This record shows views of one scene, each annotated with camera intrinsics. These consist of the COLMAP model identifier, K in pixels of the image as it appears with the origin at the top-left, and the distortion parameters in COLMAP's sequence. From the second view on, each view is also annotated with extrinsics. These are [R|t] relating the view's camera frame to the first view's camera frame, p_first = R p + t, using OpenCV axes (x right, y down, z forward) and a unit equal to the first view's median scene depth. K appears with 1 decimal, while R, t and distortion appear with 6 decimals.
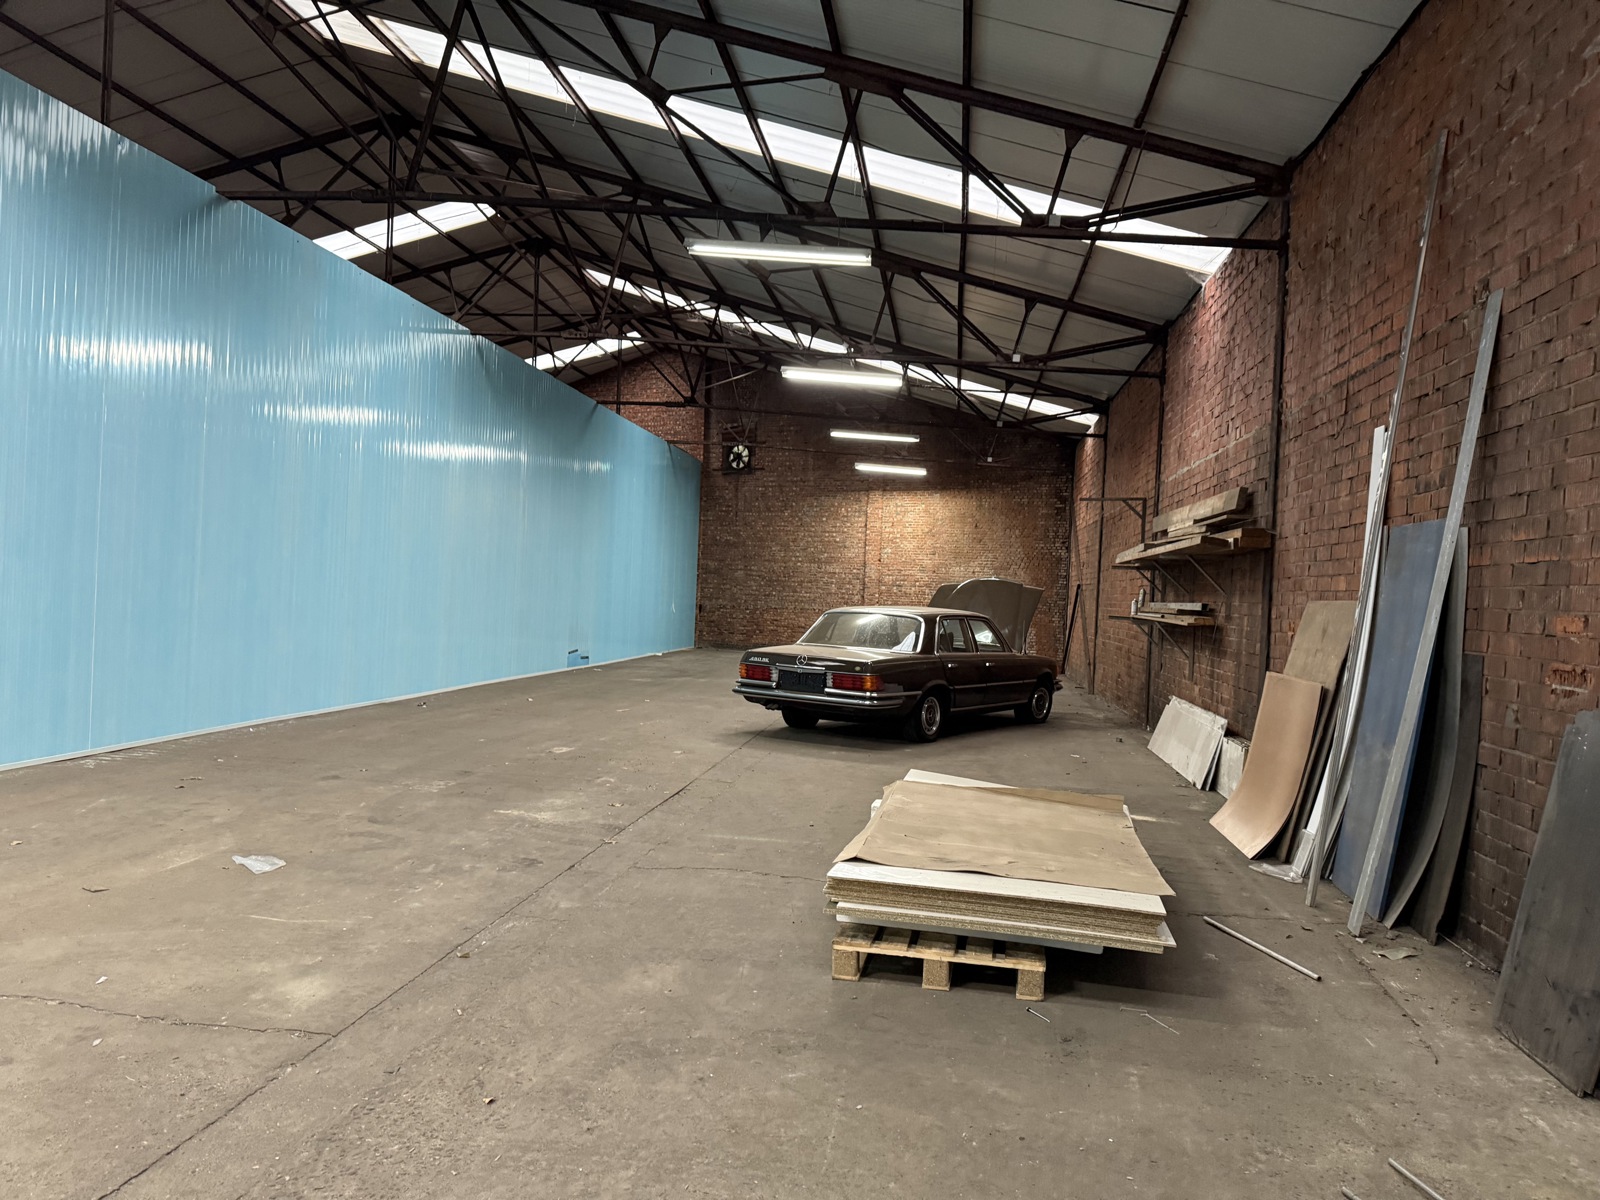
lens RADIAL K [[1017.5, 0, 746.3], [0, 1017.5, 590.9], [0, 0, 1]] dist [0.081528, -0.088909]
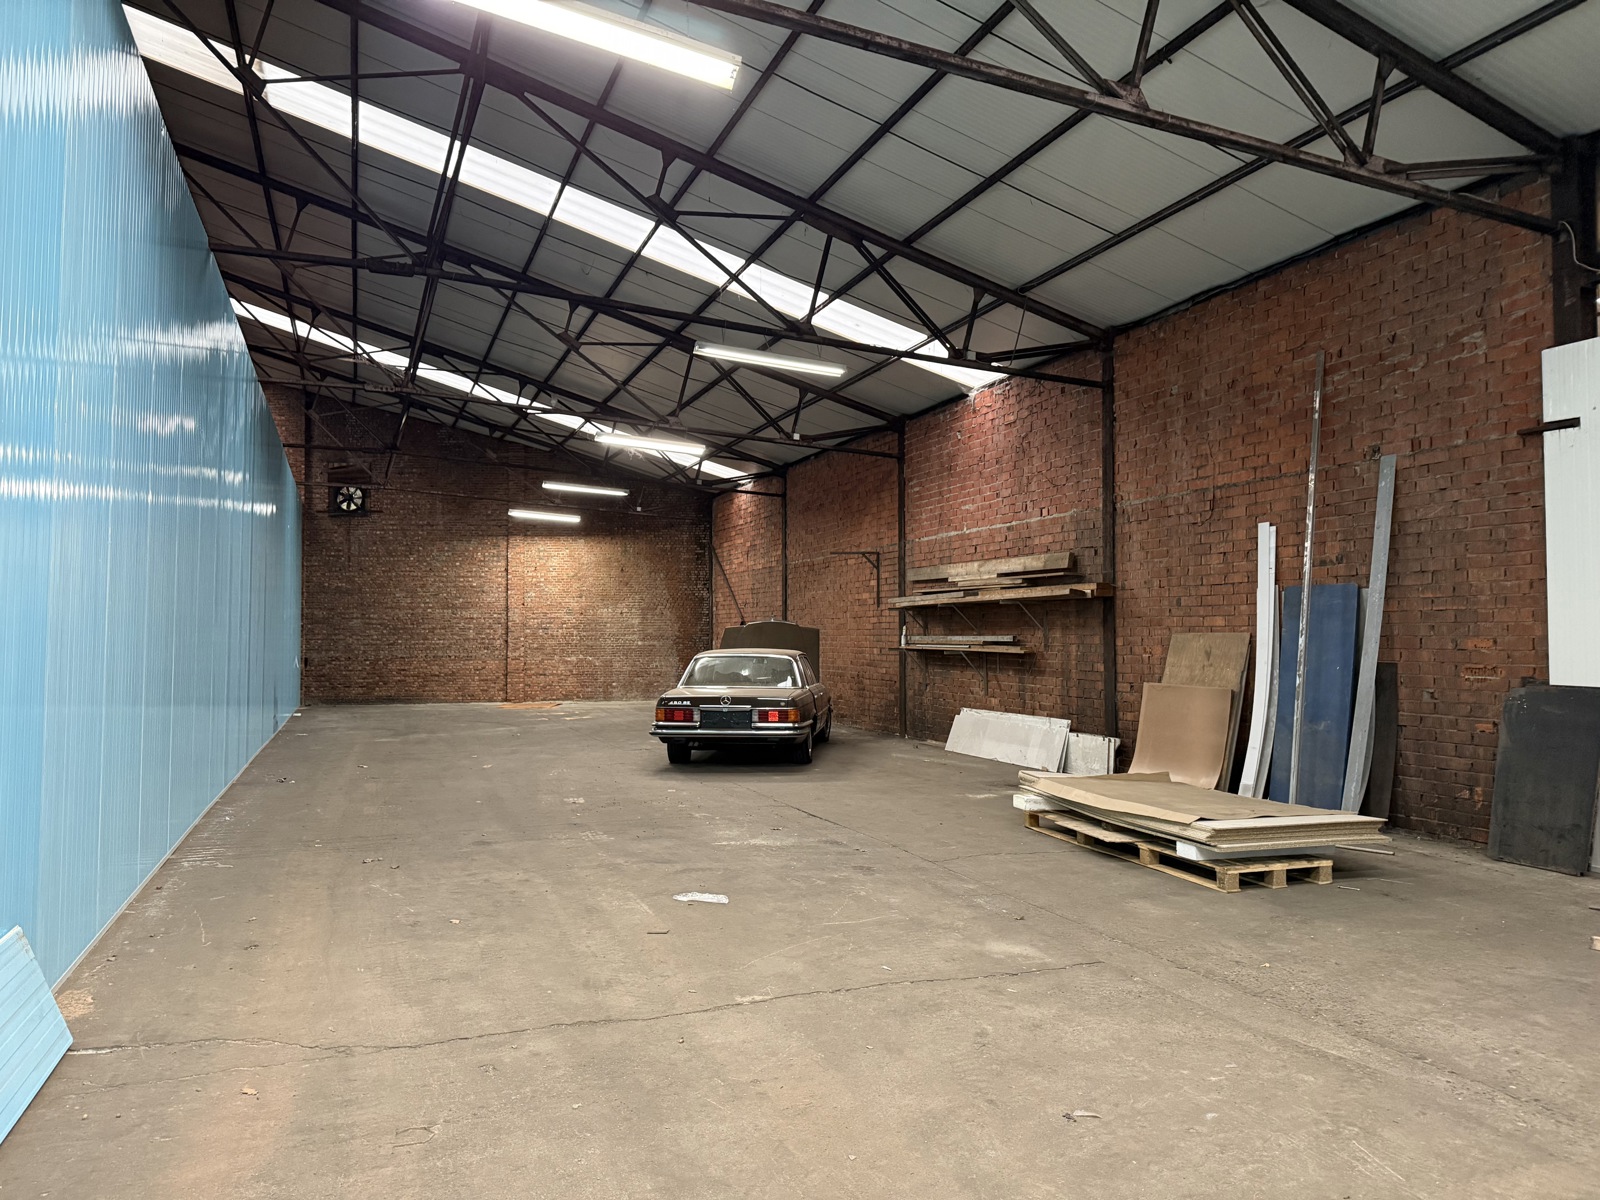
lens RADIAL K [[1017.5, 0, 746.3], [0, 1017.5, 590.9], [0, 0, 1]] dist [0.081528, -0.088909]
pose [[0.892052, -0.022920, 0.451352, -0.579686], [0.039544, 0.998841, -0.027433, -0.029630], [-0.450200, 0.042320, 0.891924, -0.039505]]
